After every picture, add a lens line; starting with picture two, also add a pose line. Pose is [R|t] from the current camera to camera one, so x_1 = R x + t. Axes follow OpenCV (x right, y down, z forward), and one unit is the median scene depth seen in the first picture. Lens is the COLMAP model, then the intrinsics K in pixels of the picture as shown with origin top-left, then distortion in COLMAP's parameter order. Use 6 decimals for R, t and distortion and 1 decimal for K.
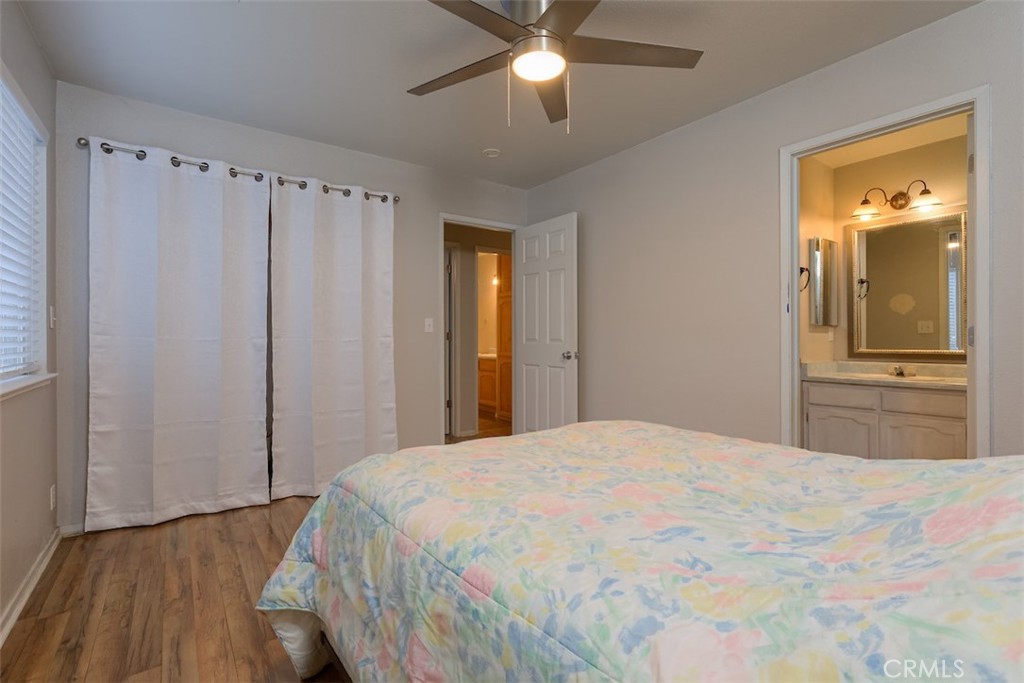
lens RADIAL K [[476.0, 0, 504.5], [0, 476.0, 336.8], [0, 0, 1]] dist [-0.001864, 0.001650]
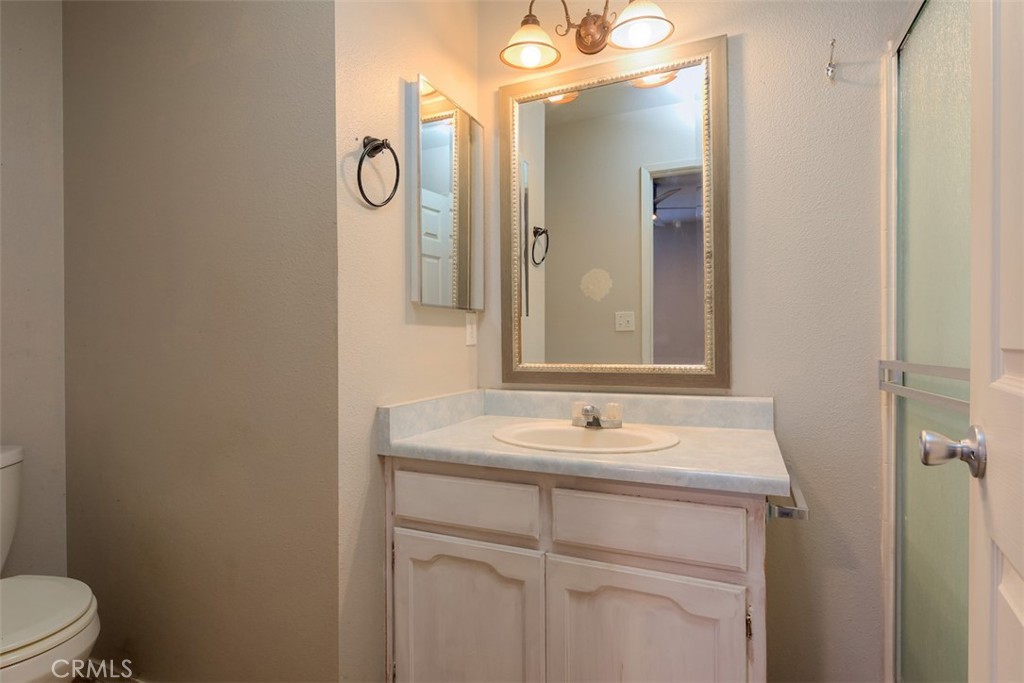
lens RADIAL K [[514.1, 0, 507.0], [0, 514.1, 339.7], [0, 0, 1]] dist [-0.003138, 0.002814]
pose [[0.865594, -0.003152, 0.500737, 0.499390], [0.001575, 0.999992, 0.003573, 0.002408], [-0.500745, -0.002304, 0.865592, 0.598706]]
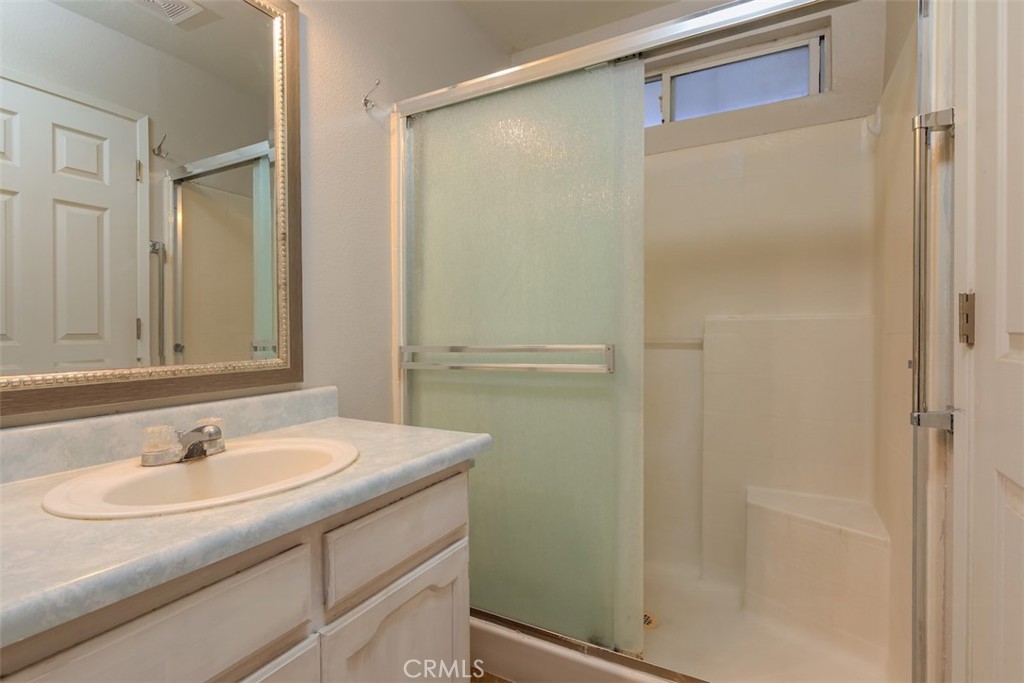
lens RADIAL K [[494.9, 0, 502.1], [0, 494.9, 339.1], [0, 0, 1]] dist [-0.006553, 0.000838]
pose [[-0.418158, -0.005801, 0.908356, 0.453732], [0.006818, 0.999931, 0.009524, 0.008447], [-0.908349, 0.010176, -0.418090, 0.887104]]
